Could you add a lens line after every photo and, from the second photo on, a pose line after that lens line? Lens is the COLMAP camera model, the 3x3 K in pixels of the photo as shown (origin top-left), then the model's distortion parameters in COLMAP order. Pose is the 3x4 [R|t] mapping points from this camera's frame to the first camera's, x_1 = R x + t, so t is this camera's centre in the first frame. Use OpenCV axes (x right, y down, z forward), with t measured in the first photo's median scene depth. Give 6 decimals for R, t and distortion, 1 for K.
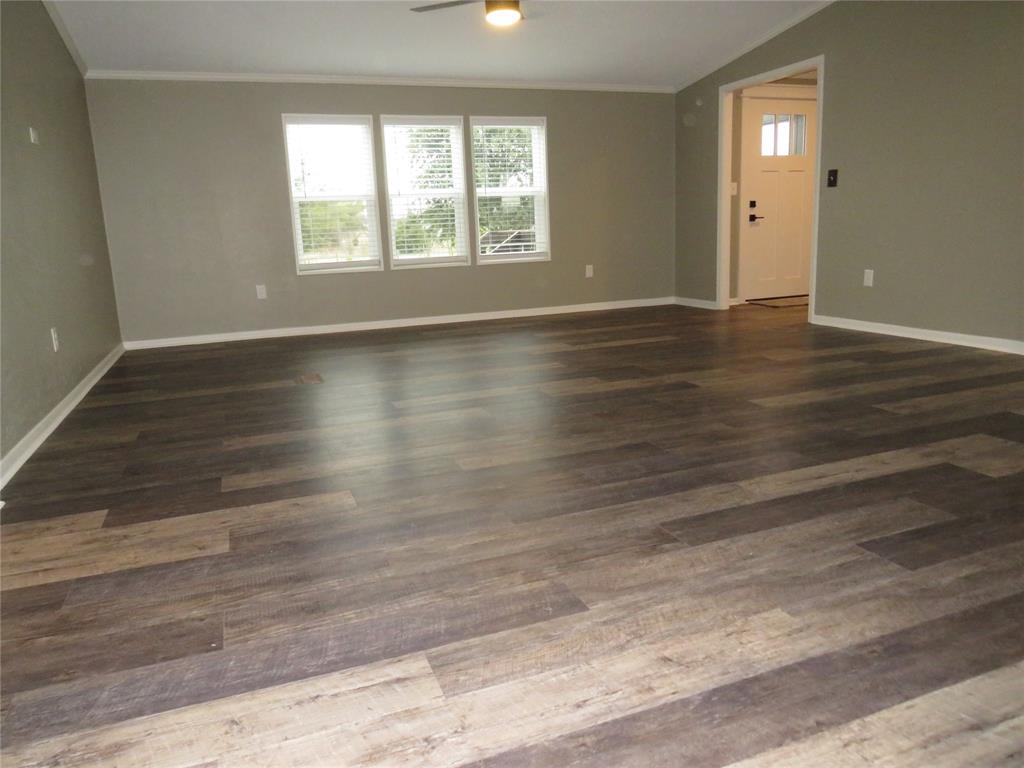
lens RADIAL K [[707.9, 0, 512.0], [0, 707.9, 384.0], [0, 0, 1]] dist [-0.008851, -0.000141]
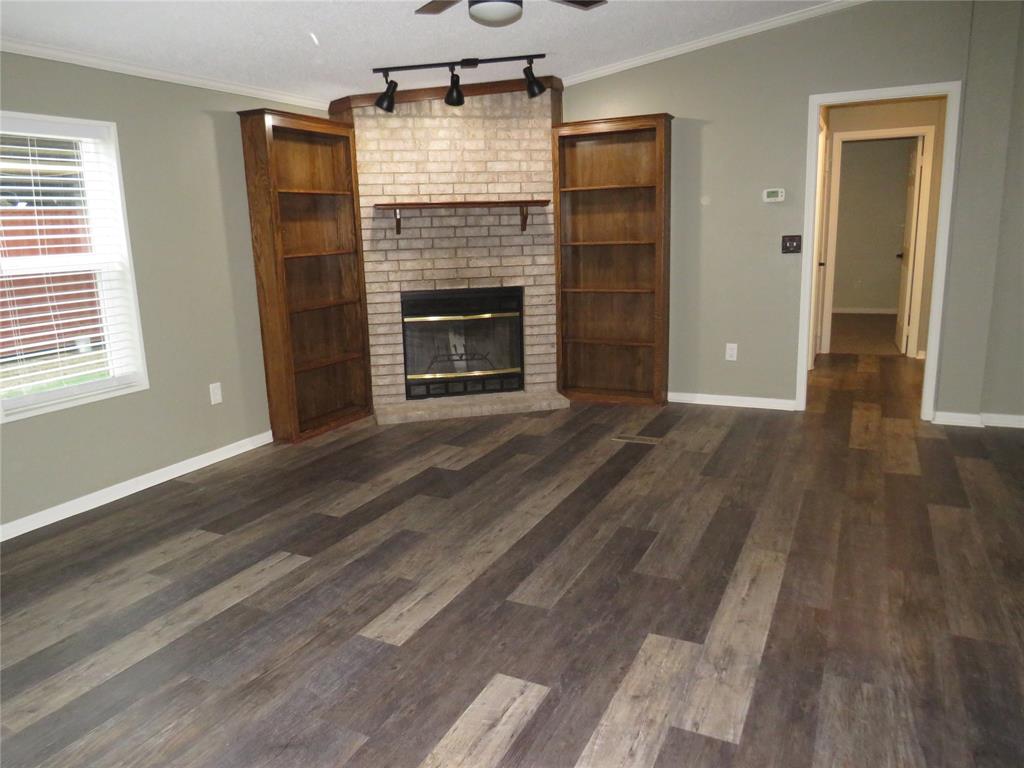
lens RADIAL K [[731.2, 0, 510.4], [0, 731.2, 384.0], [0, 0, 1]] dist [-0.018212, 0.008213]
pose [[-0.732177, 0.201926, -0.650495, 1.398683], [-0.085561, 0.920211, 0.381956, -0.552823], [0.675719, 0.335317, -0.656480, 1.399190]]
